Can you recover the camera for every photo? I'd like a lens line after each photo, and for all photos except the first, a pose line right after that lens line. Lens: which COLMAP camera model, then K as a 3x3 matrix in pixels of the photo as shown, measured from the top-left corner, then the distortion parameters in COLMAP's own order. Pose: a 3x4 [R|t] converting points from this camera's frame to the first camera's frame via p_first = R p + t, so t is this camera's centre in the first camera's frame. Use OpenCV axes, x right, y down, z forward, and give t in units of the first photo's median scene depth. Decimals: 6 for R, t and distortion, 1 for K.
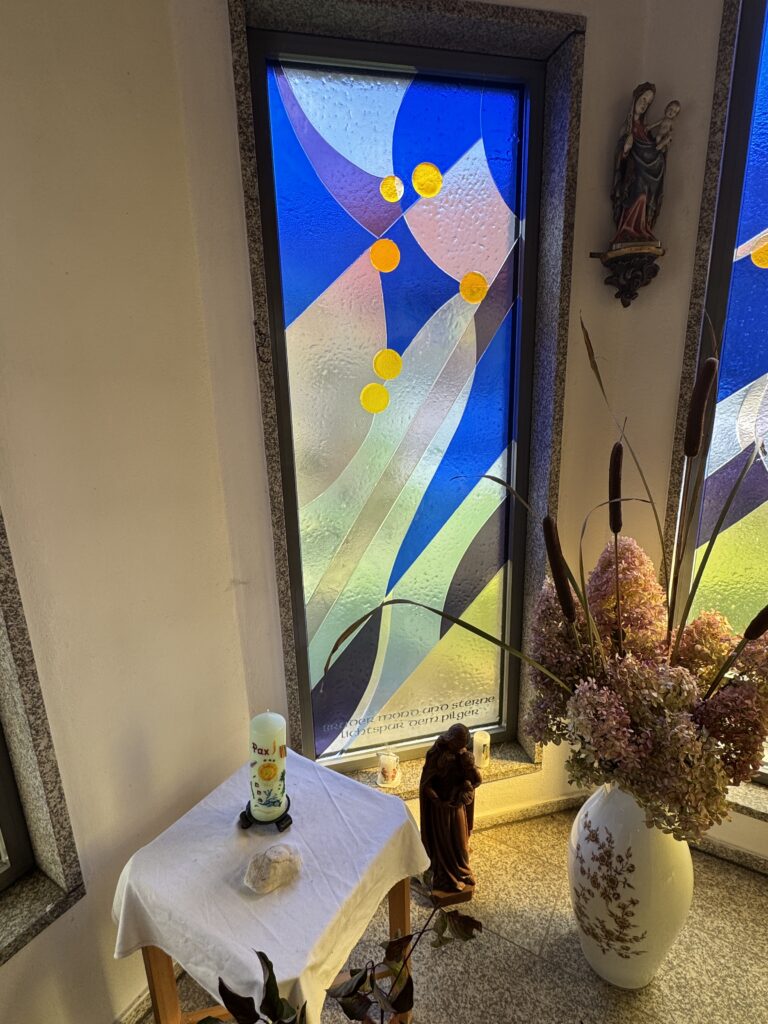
lens RADIAL K [[540.5, 0, 380.7], [0, 540.5, 511.9], [0, 0, 1]] dist [0.000208, 0.000166]
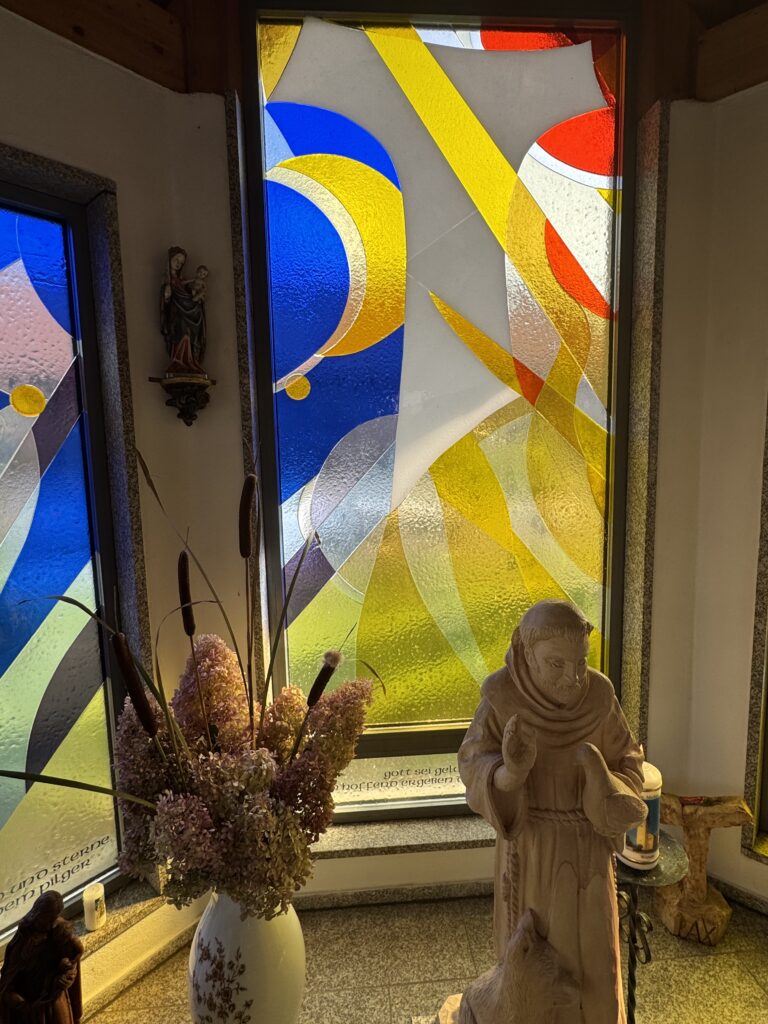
lens RADIAL K [[542.8, 0, 384.8], [0, 542.8, 508.1], [0, 0, 1]] dist [-0.001378, 0.000866]
pose [[0.811979, -0.059505, 0.580646, 0.131730], [0.152874, 0.981744, -0.113169, -0.026103], [-0.563312, 0.180657, 0.806252, -0.108647]]
